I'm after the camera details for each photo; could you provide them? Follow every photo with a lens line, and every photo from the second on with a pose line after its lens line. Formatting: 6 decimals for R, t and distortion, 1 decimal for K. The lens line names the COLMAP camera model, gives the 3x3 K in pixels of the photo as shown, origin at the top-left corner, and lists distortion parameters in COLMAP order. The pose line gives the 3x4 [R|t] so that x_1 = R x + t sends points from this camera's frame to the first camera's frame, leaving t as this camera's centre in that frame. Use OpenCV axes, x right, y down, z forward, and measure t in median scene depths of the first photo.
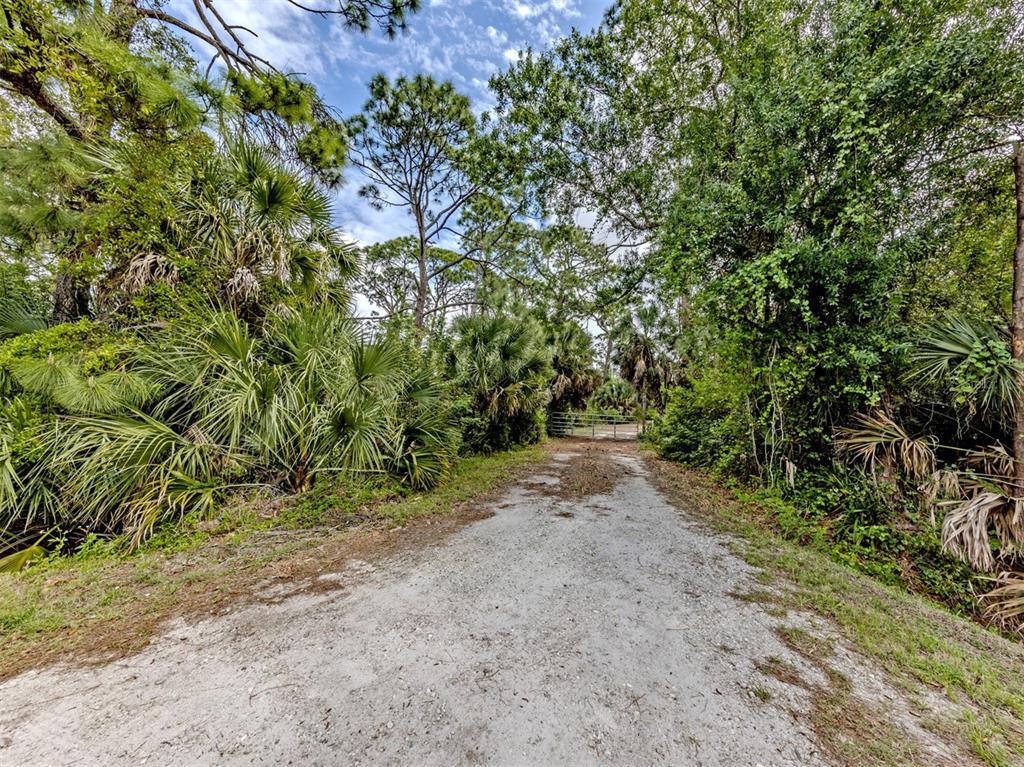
lens RADIAL K [[367.6, 0, 512.8], [0, 367.6, 379.6], [0, 0, 1]] dist [0.012687, -0.000800]
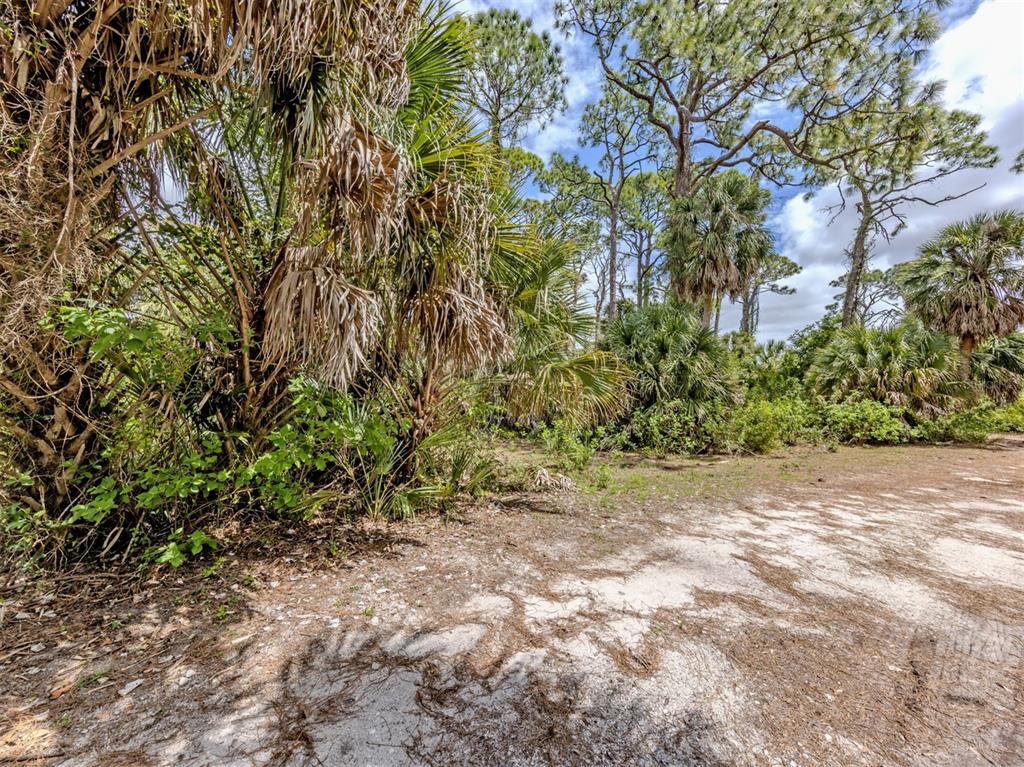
lens RADIAL K [[367.6, 0, 514.7], [0, 367.6, 382.3], [0, 0, 1]] dist [0.012687, -0.000800]
pose [[0.866707, -0.027673, -0.498050, 0.359074], [0.026058, 0.999608, -0.010194, 0.128447], [0.498137, -0.004143, 0.867088, 1.188035]]
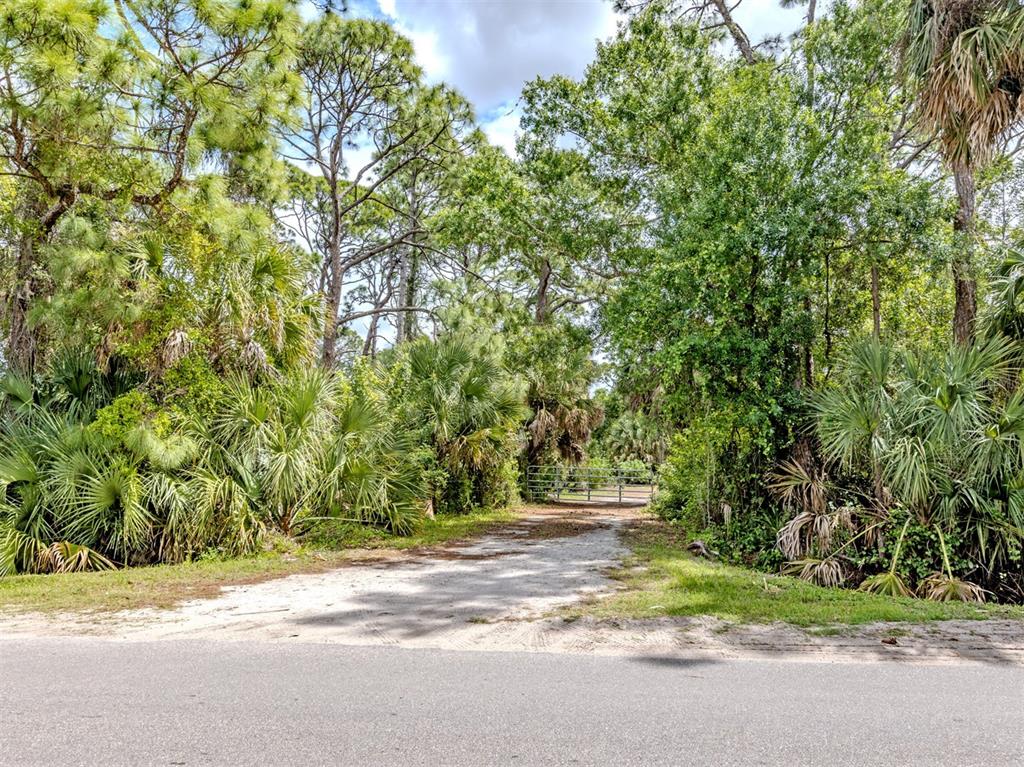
lens RADIAL K [[764.8, 0, 510.0], [0, 764.8, 378.1], [0, 0, 1]] dist [0.013374, -0.003565]
pose [[0.997375, -0.004522, 0.072274, -0.029678], [0.006609, 0.999568, -0.028654, -0.034935], [-0.072113, 0.029057, 0.996973, -0.442084]]
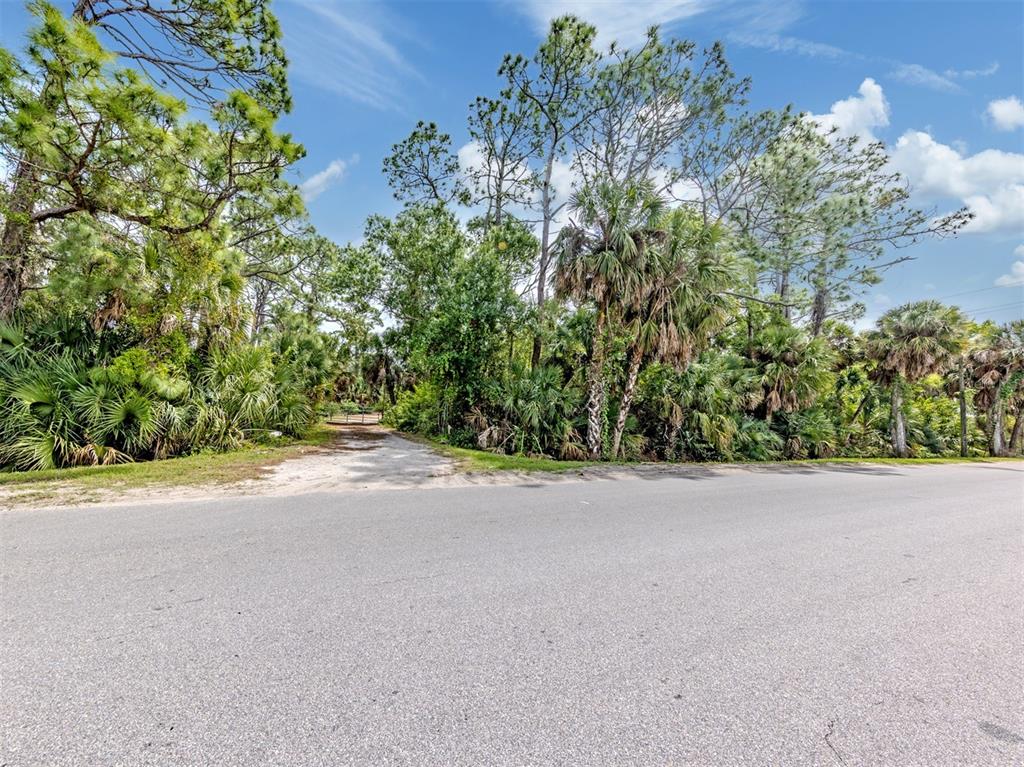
lens RADIAL K [[367.6, 0, 454.3], [0, 367.6, 381.4], [0, 0, 1]] dist [0.012687, -0.000800]
pose [[0.836786, 0.063013, 0.543892, -0.227458], [-0.077216, 0.997009, 0.003289, -0.034856], [-0.542058, -0.044750, 0.839149, -0.411512]]
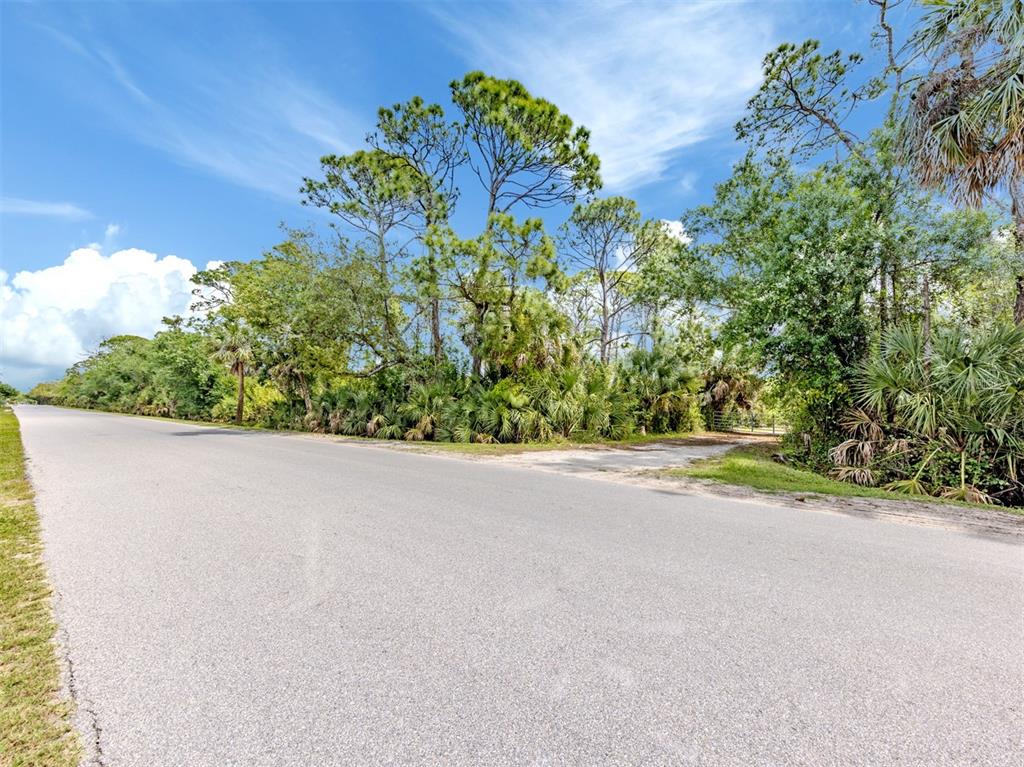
lens RADIAL K [[367.6, 0, 502.6], [0, 367.6, 383.6], [0, 0, 1]] dist [0.012687, -0.000800]
pose [[0.880169, -0.029525, -0.473742, 0.083912], [0.033773, 0.999429, 0.000460, -0.032836], [0.473458, -0.016404, 0.880663, -0.494737]]
